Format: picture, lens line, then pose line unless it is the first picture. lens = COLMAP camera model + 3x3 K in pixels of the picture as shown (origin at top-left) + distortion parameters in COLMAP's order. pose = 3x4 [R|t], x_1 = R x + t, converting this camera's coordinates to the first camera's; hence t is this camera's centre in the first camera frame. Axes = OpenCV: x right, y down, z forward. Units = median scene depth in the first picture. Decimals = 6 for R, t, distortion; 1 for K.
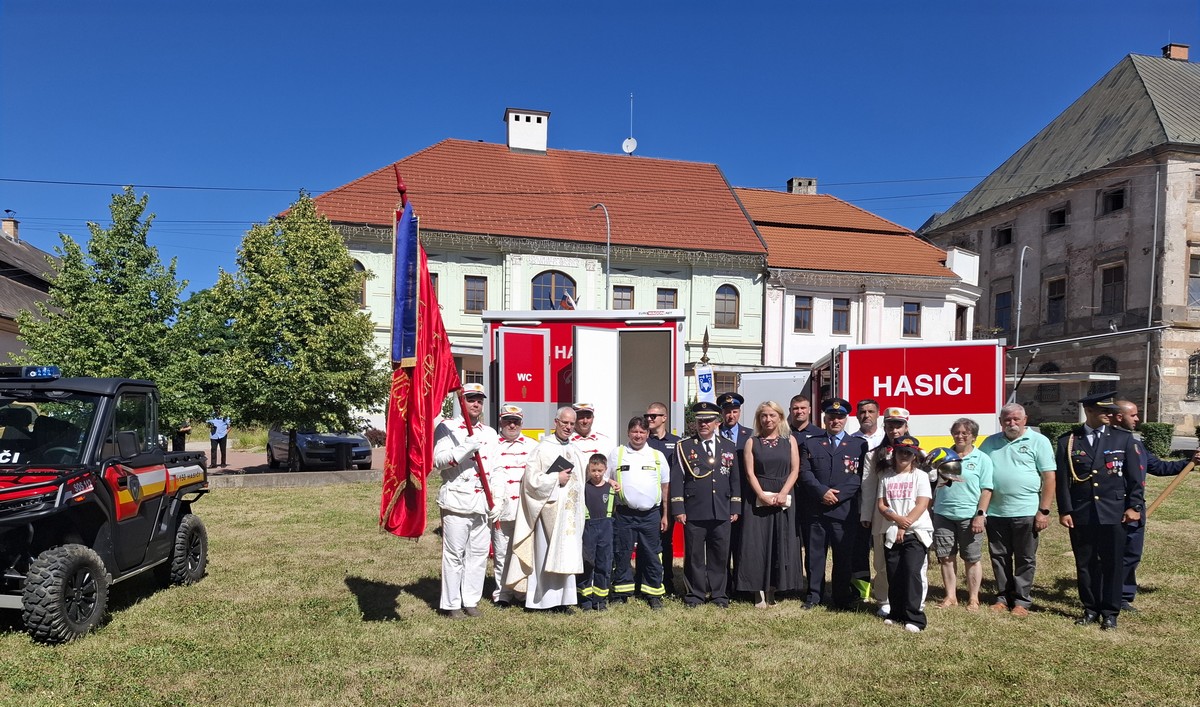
lens RADIAL K [[817.3, 0, 588.1], [0, 817.3, 461.4], [0, 0, 1]] dist [0.049834, -0.041917]
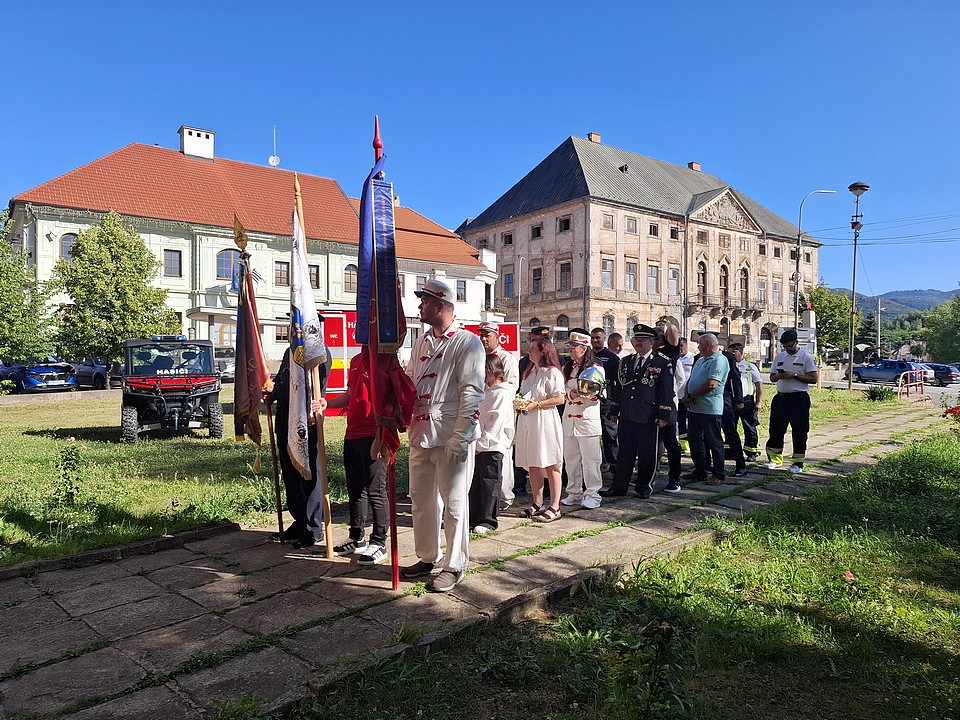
lens RADIAL K [[610.0, 0, 466.5], [0, 610.0, 366.7], [0, 0, 1]] dist [0.091762, -0.099883]
pose [[0.922573, -0.015816, 0.385497, -0.205206], [0.026054, 0.999433, -0.021349, 0.014589], [-0.384941, 0.029740, 0.922462, -0.363037]]
